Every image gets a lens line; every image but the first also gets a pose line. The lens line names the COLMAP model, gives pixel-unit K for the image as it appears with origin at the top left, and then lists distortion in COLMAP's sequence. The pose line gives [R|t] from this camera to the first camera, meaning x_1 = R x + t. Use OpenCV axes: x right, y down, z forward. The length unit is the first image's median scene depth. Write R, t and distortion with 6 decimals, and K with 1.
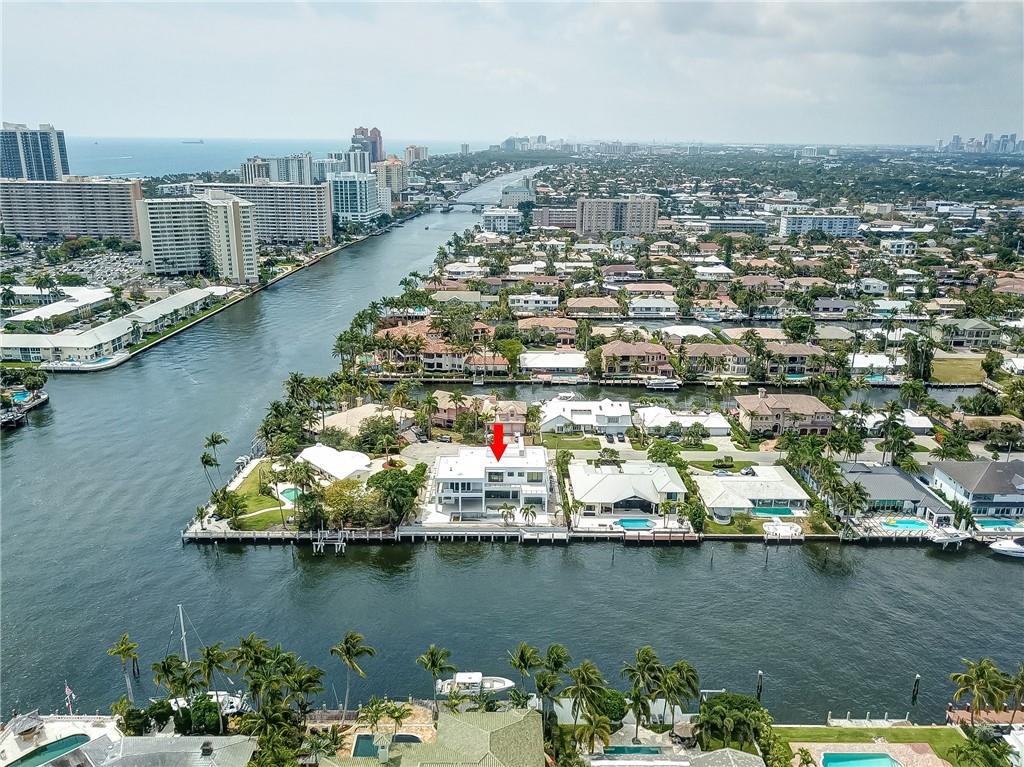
lens RADIAL K [[787.6, 0, 512.0], [0, 787.6, 383.5], [0, 0, 1]] dist [0.005617, -0.000905]
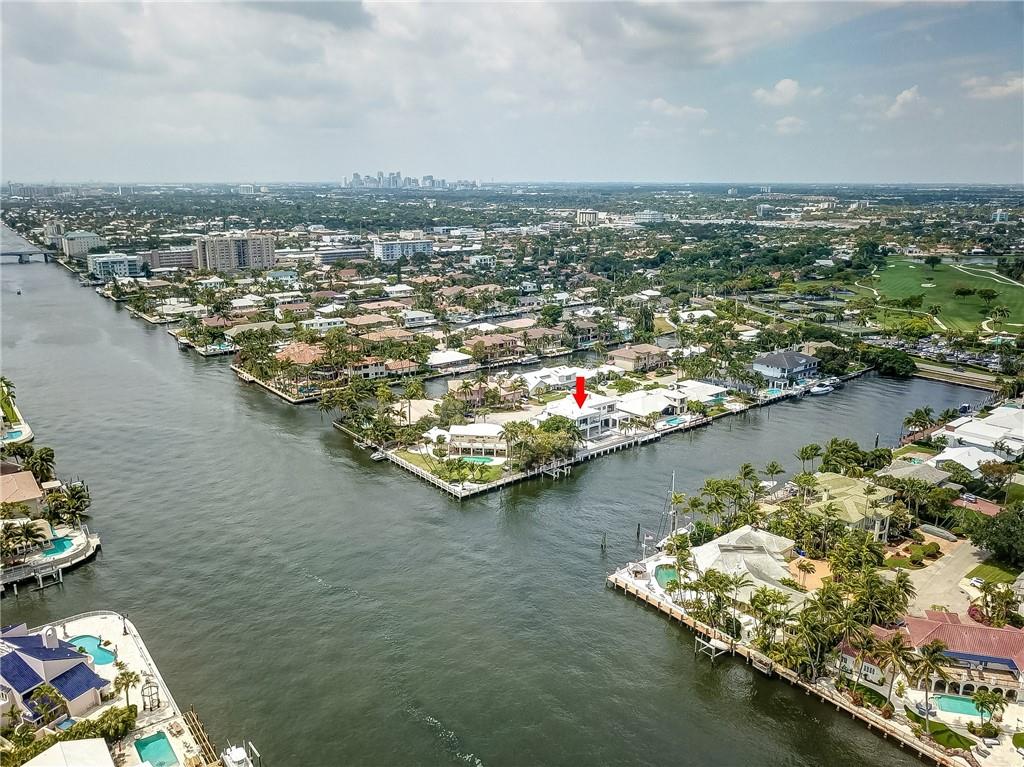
lens RADIAL K [[764.5, 0, 512.0], [0, 764.5, 383.5], [0, 0, 1]] dist [0.005935, 0.000749]
pose [[0.782634, -0.168854, 0.599143, -0.837042], [0.191943, 0.981068, 0.025764, 0.001508], [-0.592151, 0.094838, 0.800227, -0.033789]]
